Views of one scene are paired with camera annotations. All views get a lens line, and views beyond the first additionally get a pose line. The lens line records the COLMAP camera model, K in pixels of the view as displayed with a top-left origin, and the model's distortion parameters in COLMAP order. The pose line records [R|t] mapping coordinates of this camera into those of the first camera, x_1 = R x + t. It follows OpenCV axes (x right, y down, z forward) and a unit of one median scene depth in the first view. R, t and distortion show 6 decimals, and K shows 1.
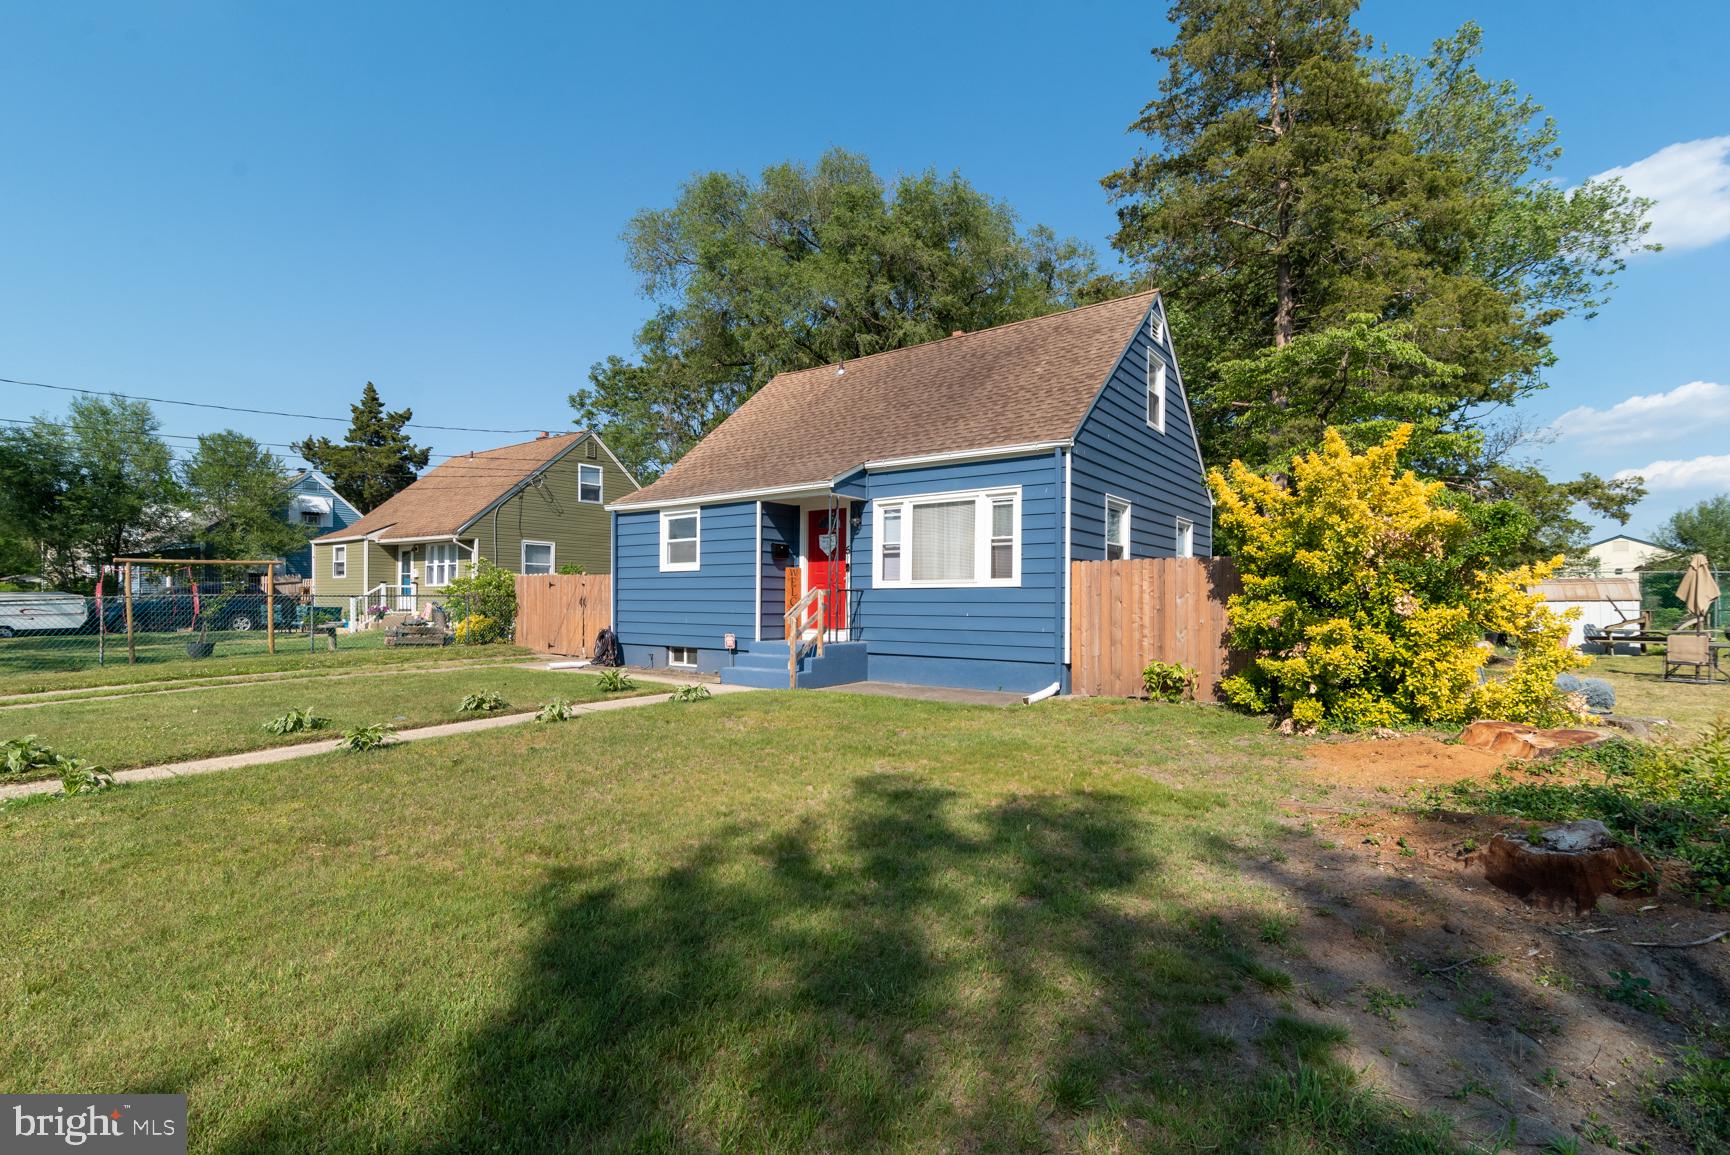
lens RADIAL K [[804.7, 0, 841.4], [0, 804.7, 595.3], [0, 0, 1]] dist [0.013718, -0.000745]
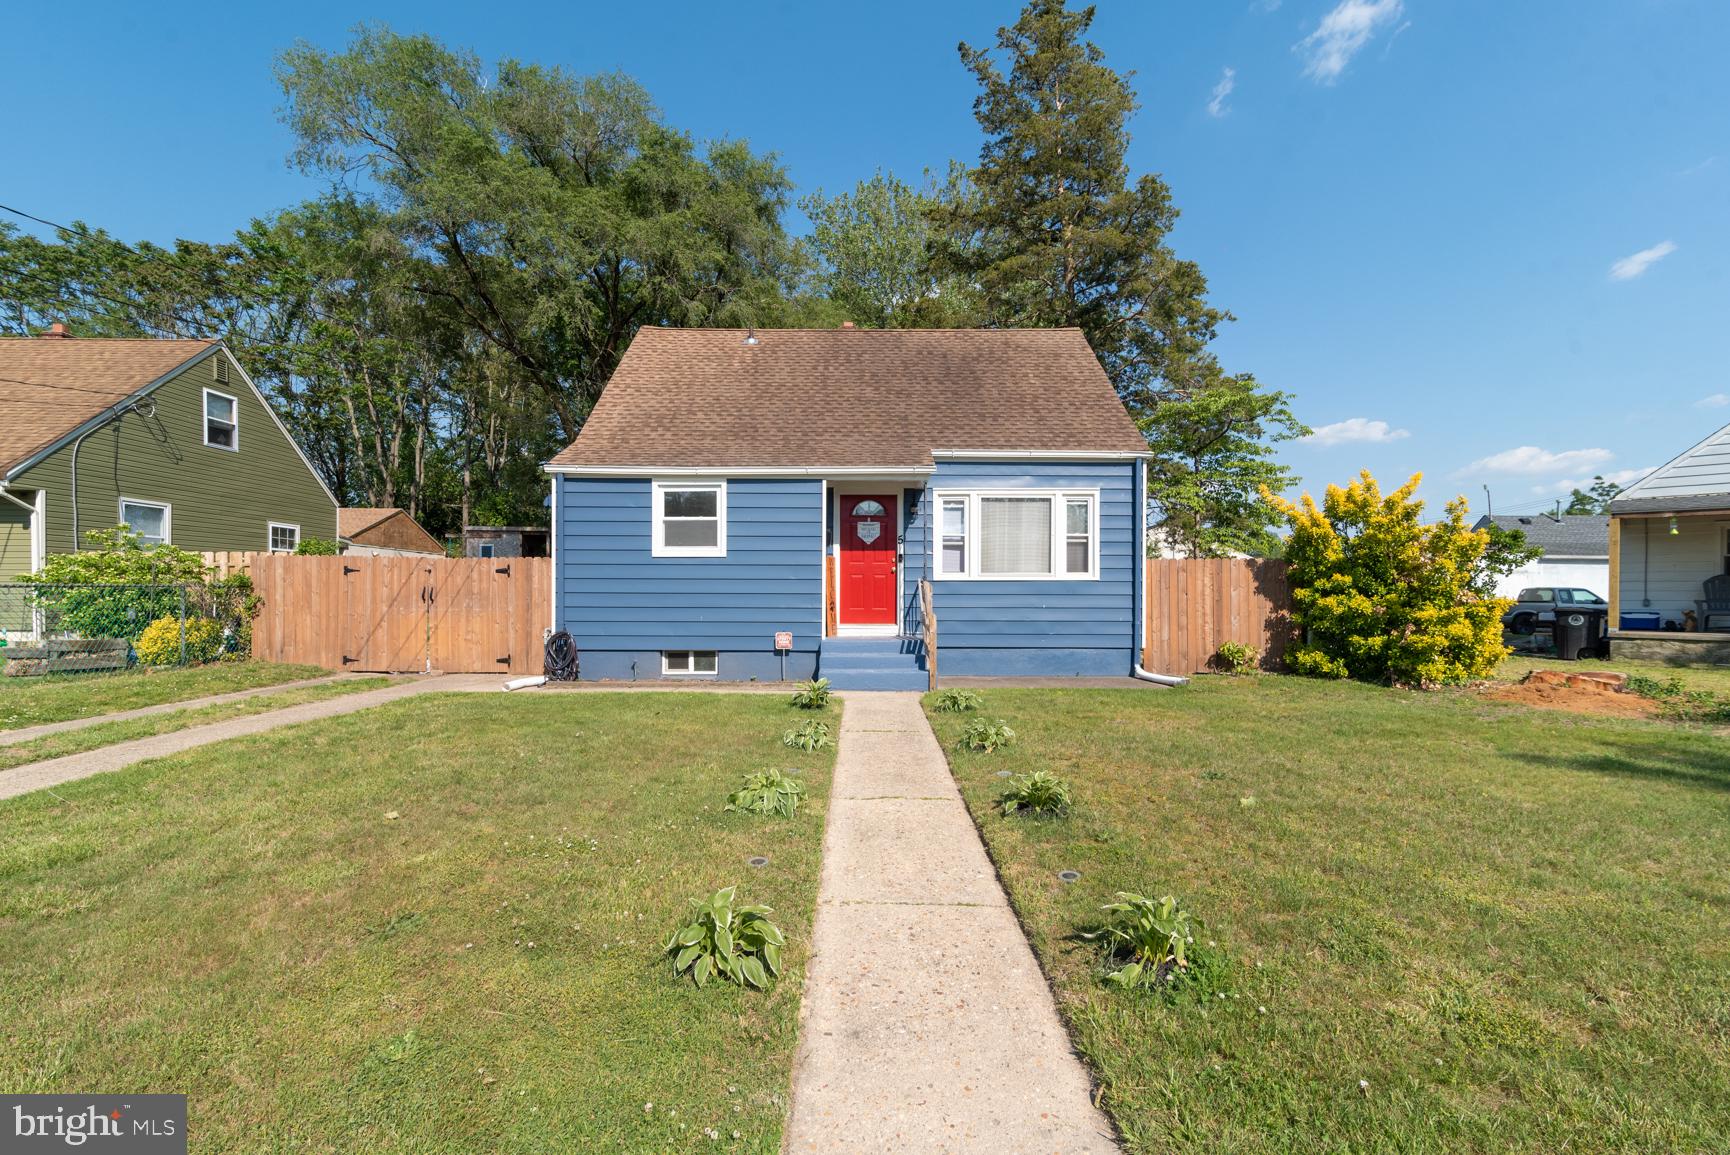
lens RADIAL K [[790.0, 0, 857.9], [0, 790.0, 593.0], [0, 0, 1]] dist [0.011034, -0.000487]
pose [[0.792023, -0.001383, 0.610490, -0.600791], [-0.003397, 0.999972, 0.006673, 0.000415], [-0.610482, -0.007359, 0.791996, 0.293437]]
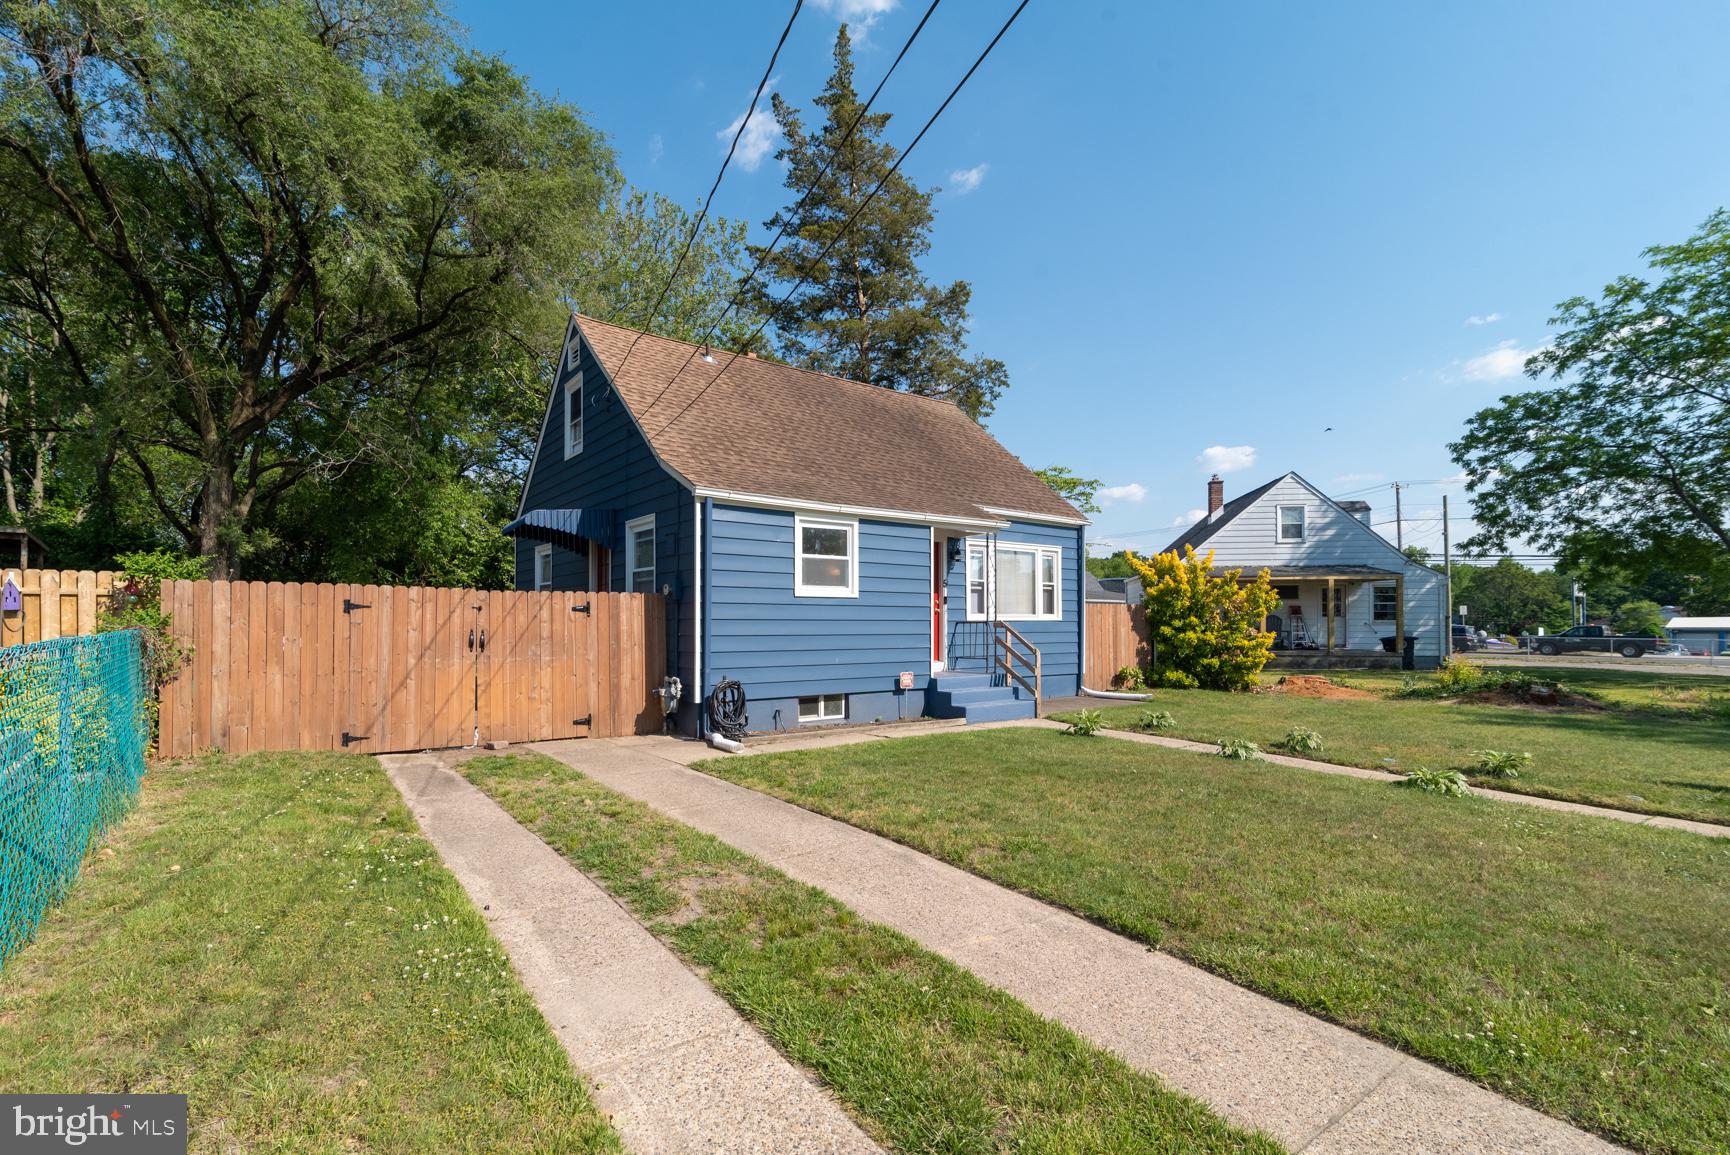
lens RADIAL K [[806.6, 0, 861.6], [0, 806.6, 621.6], [0, 0, 1]] dist [0.001630, 0.000070]
pose [[0.246750, -0.000745, 0.969079, -1.029093], [-0.004497, 0.999988, 0.001914, -0.008642], [-0.969069, -0.004830, 0.246743, 0.847560]]
